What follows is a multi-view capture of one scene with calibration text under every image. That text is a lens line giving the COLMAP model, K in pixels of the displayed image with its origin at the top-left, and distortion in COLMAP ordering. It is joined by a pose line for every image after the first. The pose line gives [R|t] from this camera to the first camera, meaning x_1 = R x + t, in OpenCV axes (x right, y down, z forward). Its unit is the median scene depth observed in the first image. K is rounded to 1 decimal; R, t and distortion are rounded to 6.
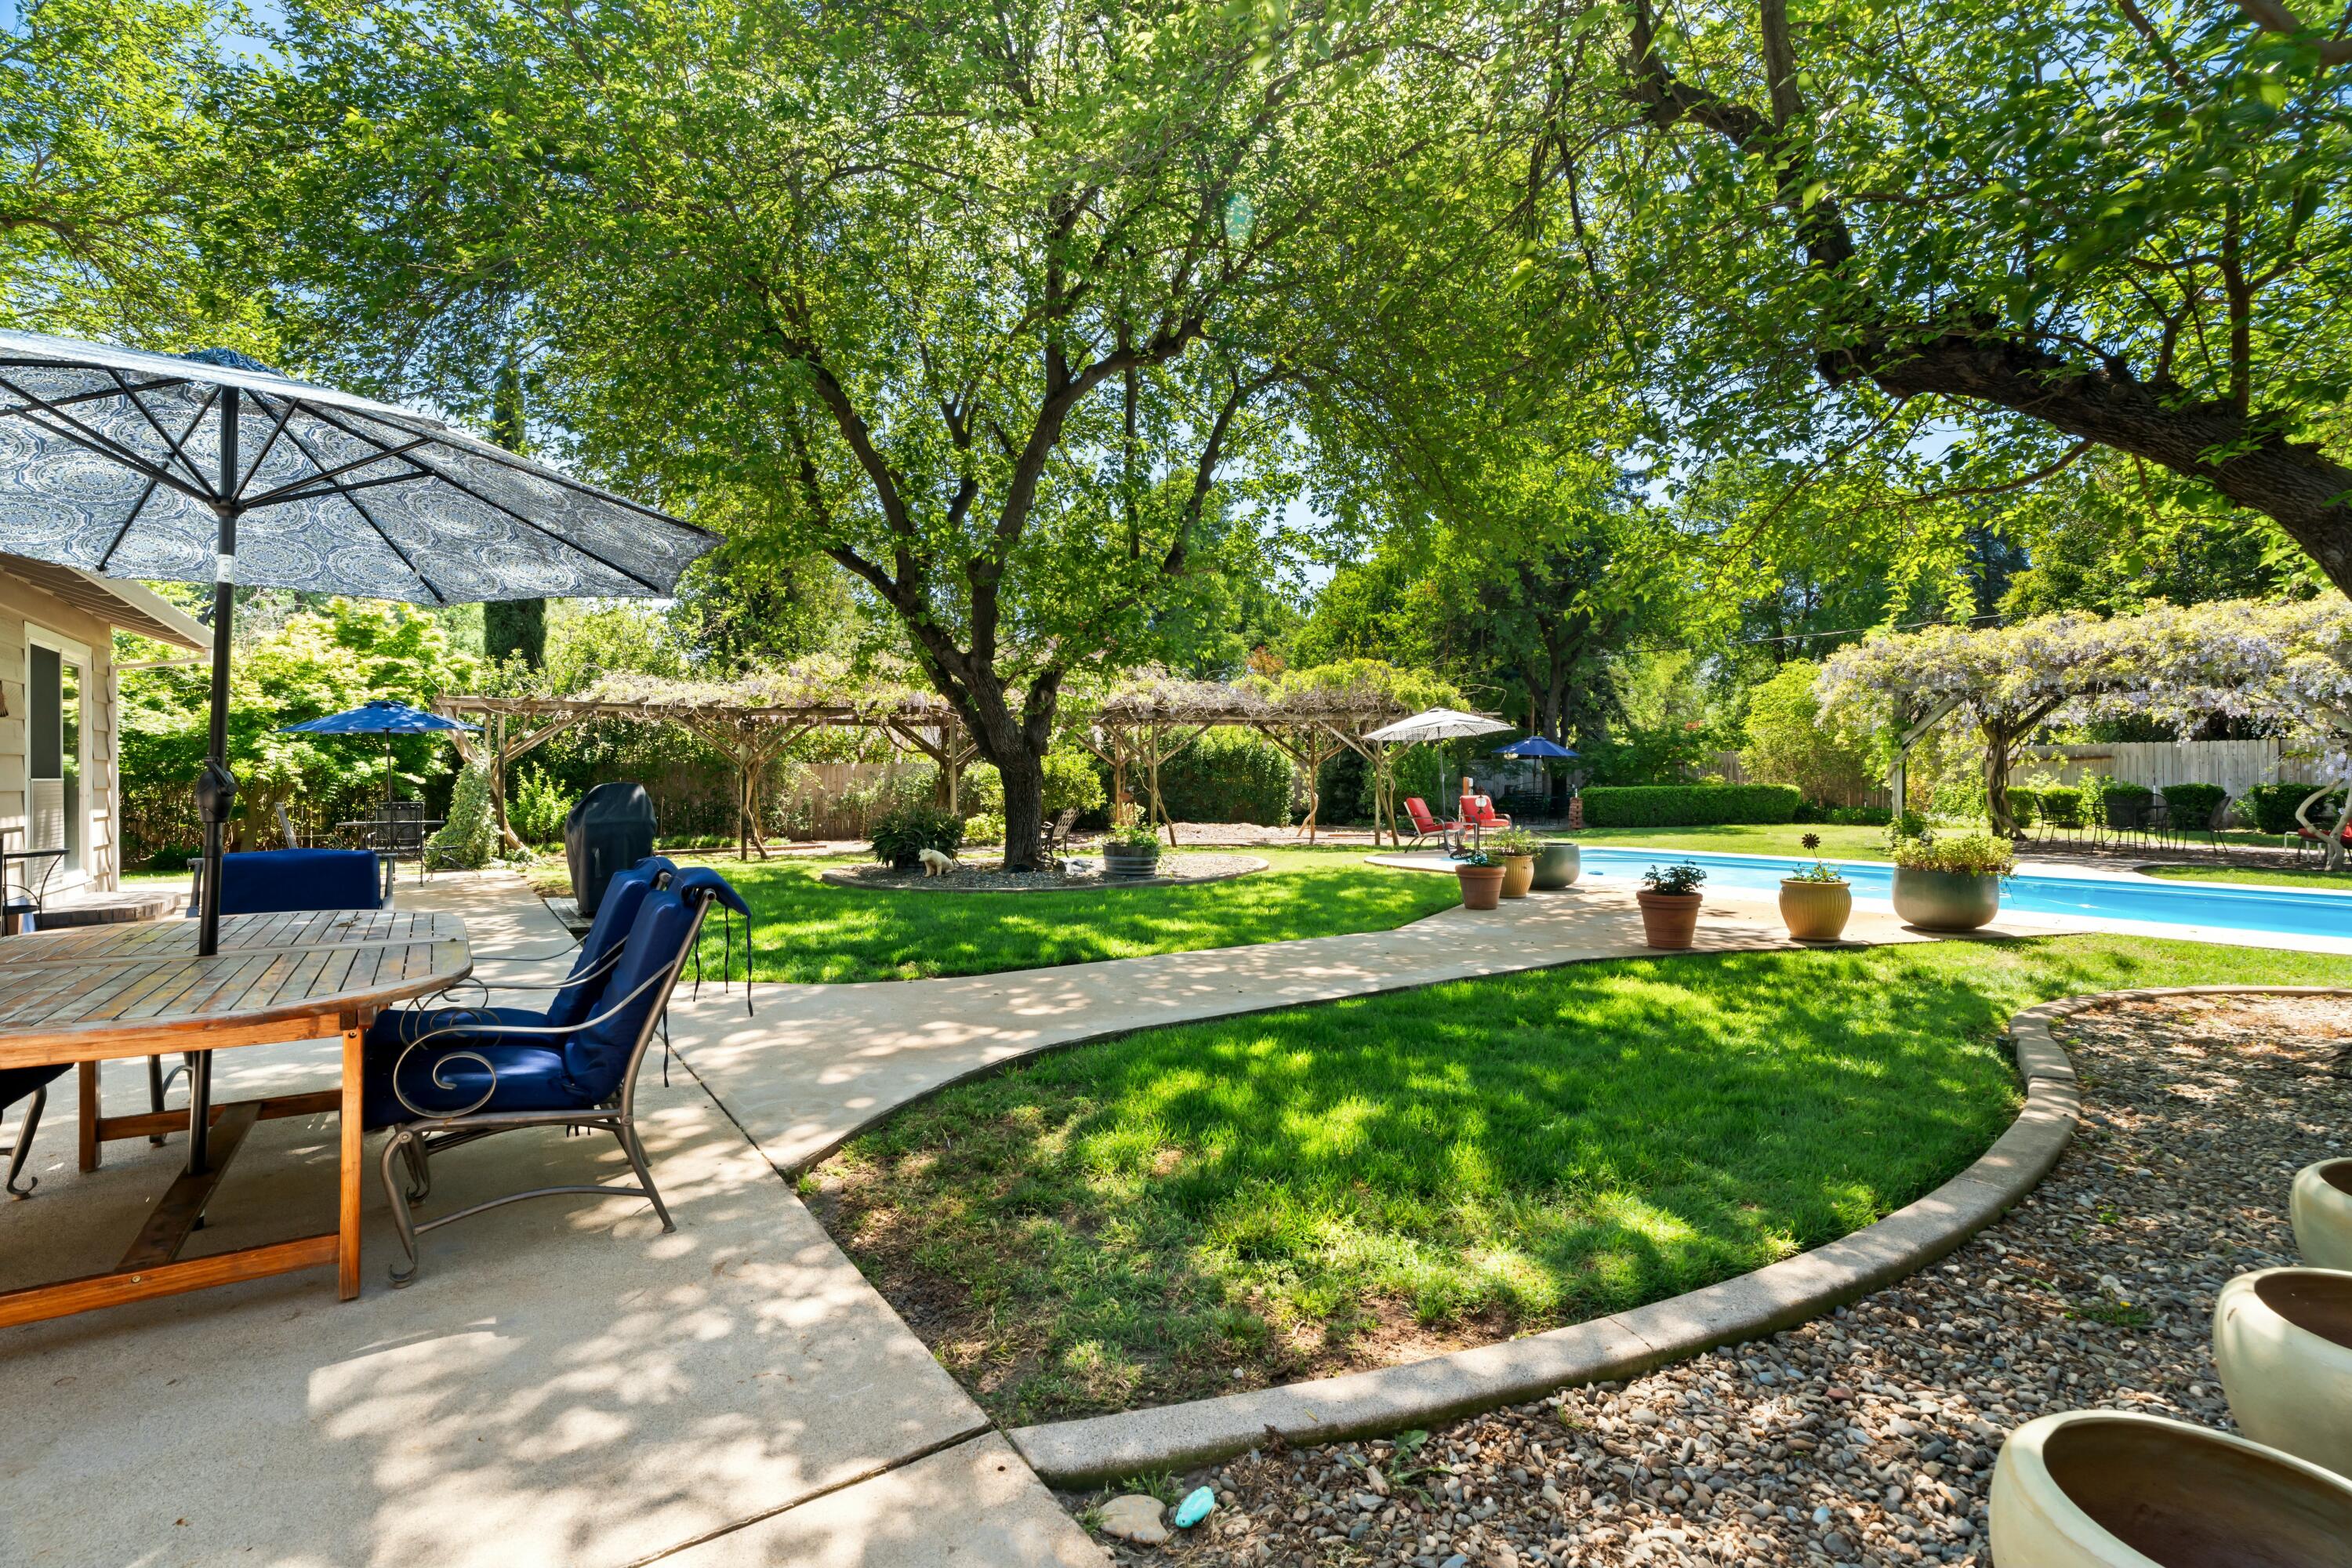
lens RADIAL K [[1053.6, 0, 1171.2], [0, 1053.6, 777.3], [0, 0, 1]] dist [-0.001173, 0.000014]
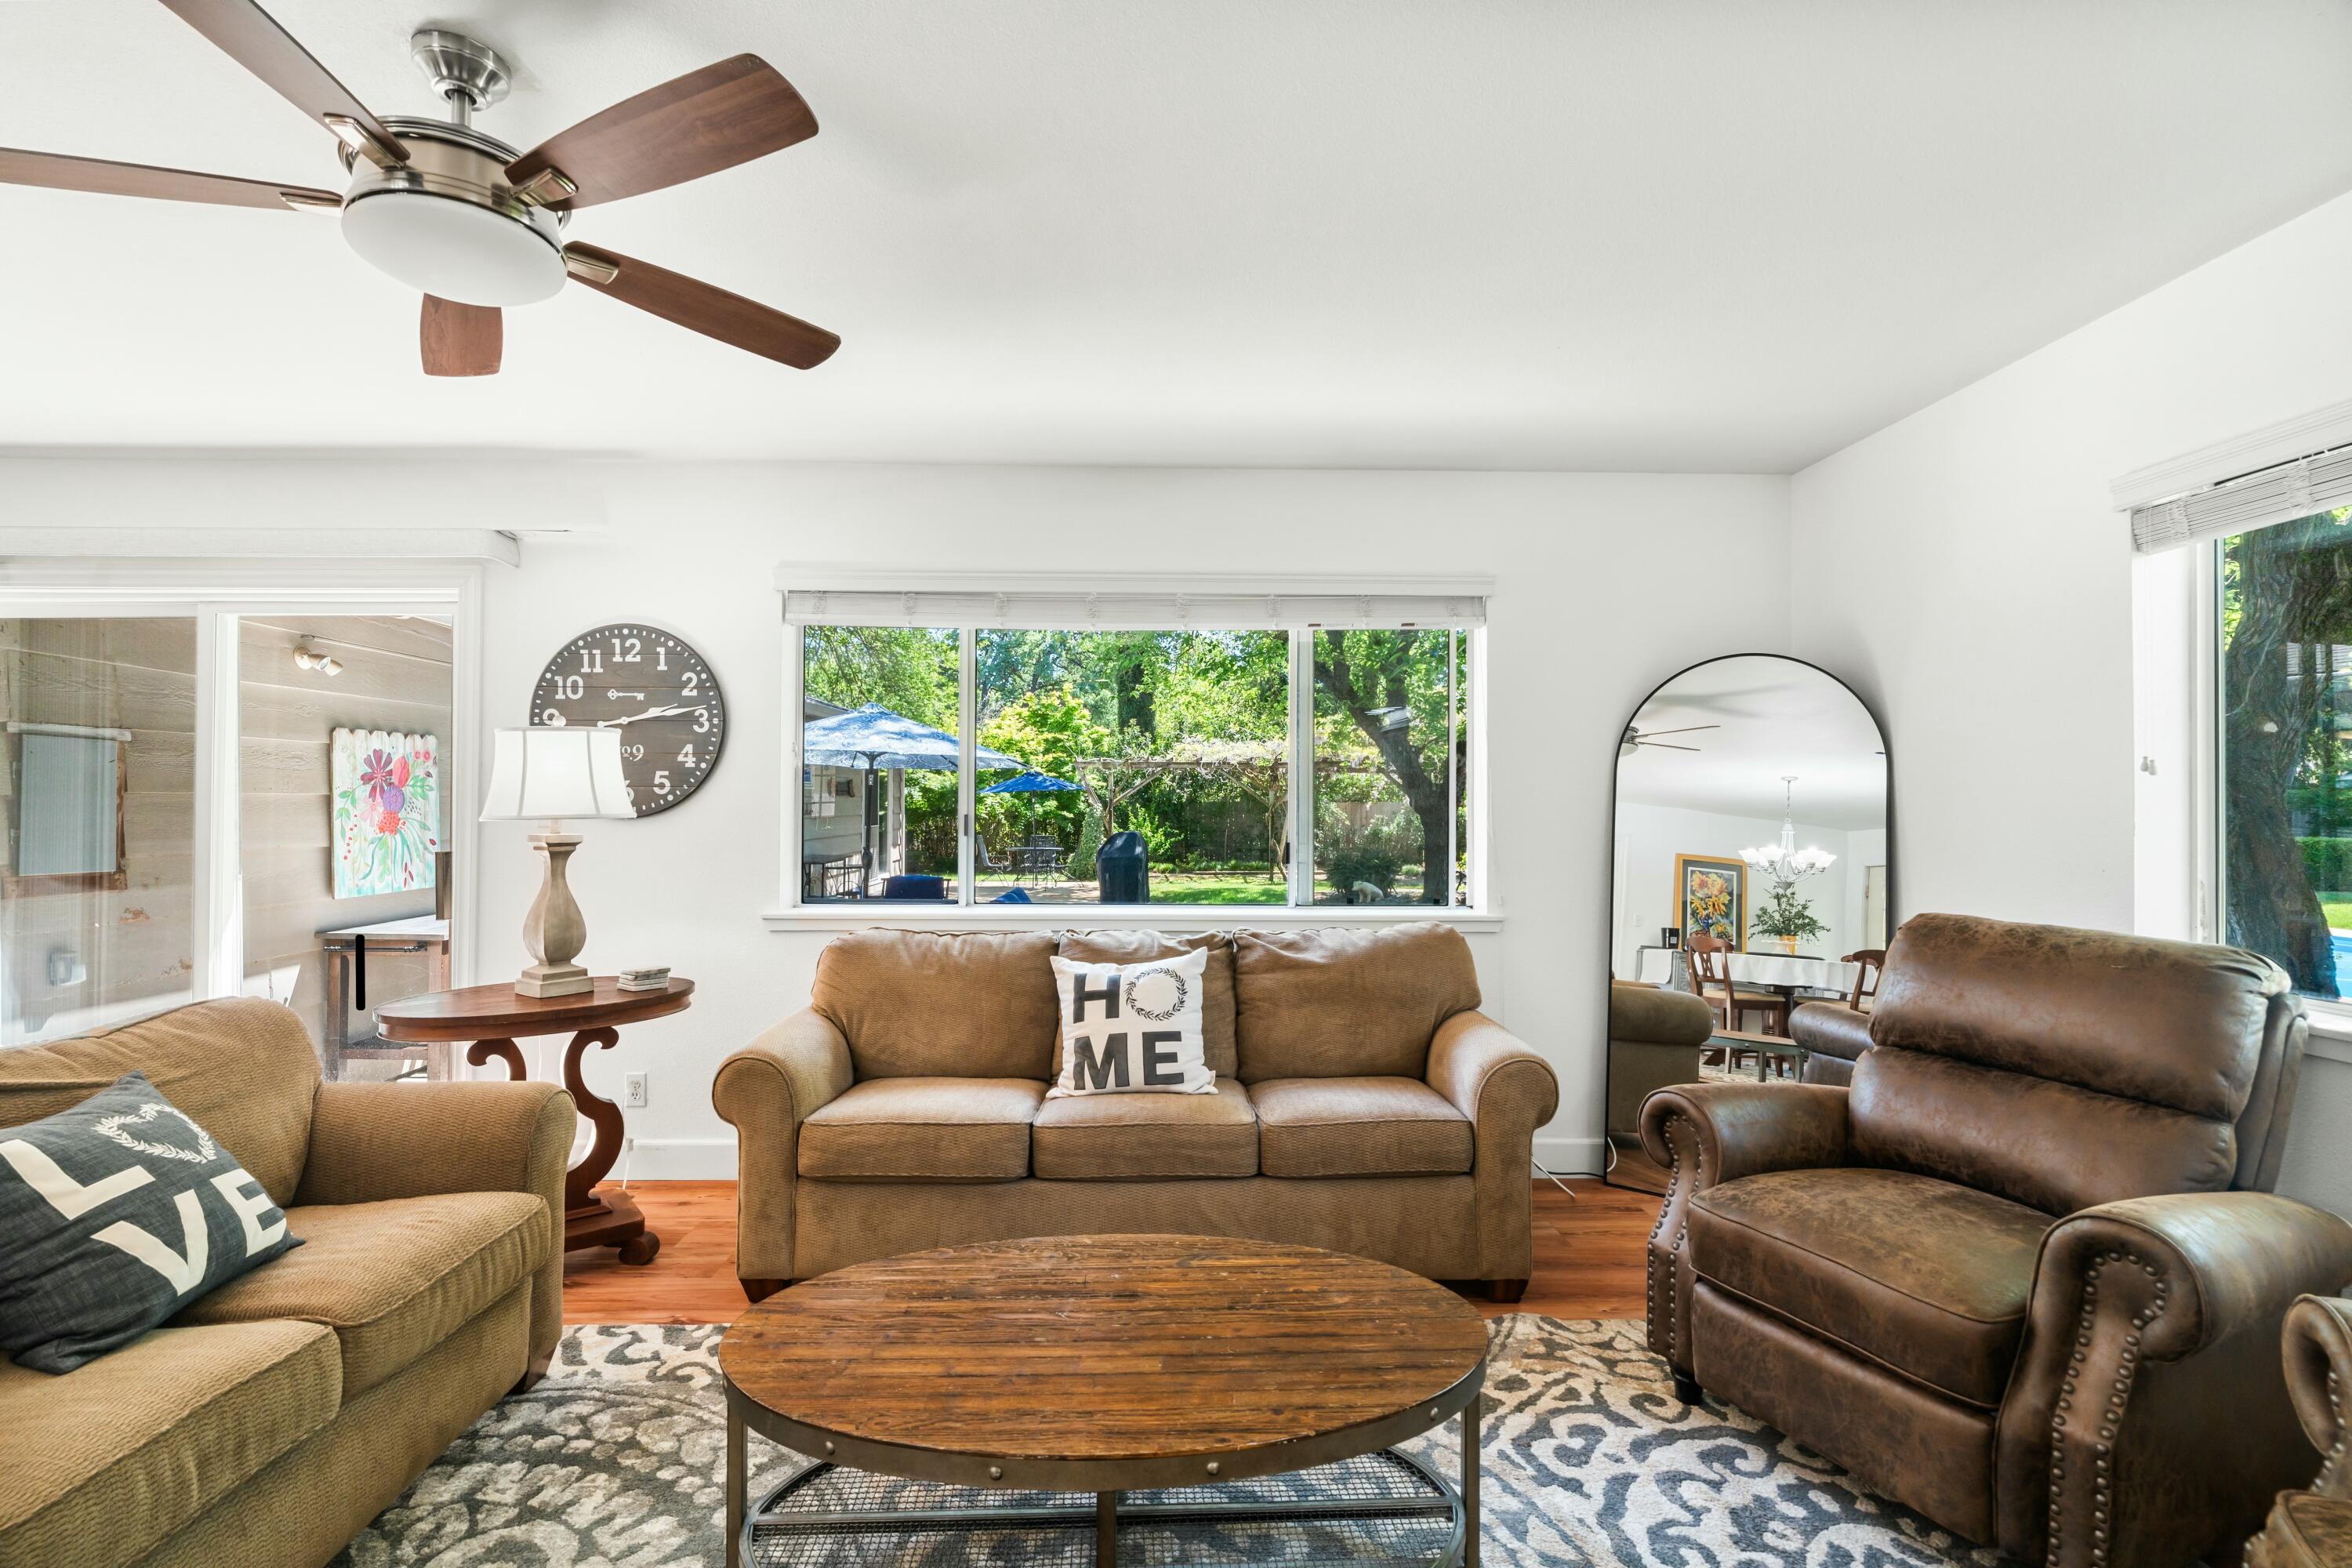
lens RADIAL K [[1053.6, 0, 1171.2], [0, 1053.6, 777.3], [0, 0, 1]] dist [-0.001173, 0.000014]
pose [[0.830625, -0.005622, -0.556803, 0.212100], [-0.003800, 0.999869, -0.015765, -0.028672], [0.556819, 0.015210, 0.830495, -0.132495]]
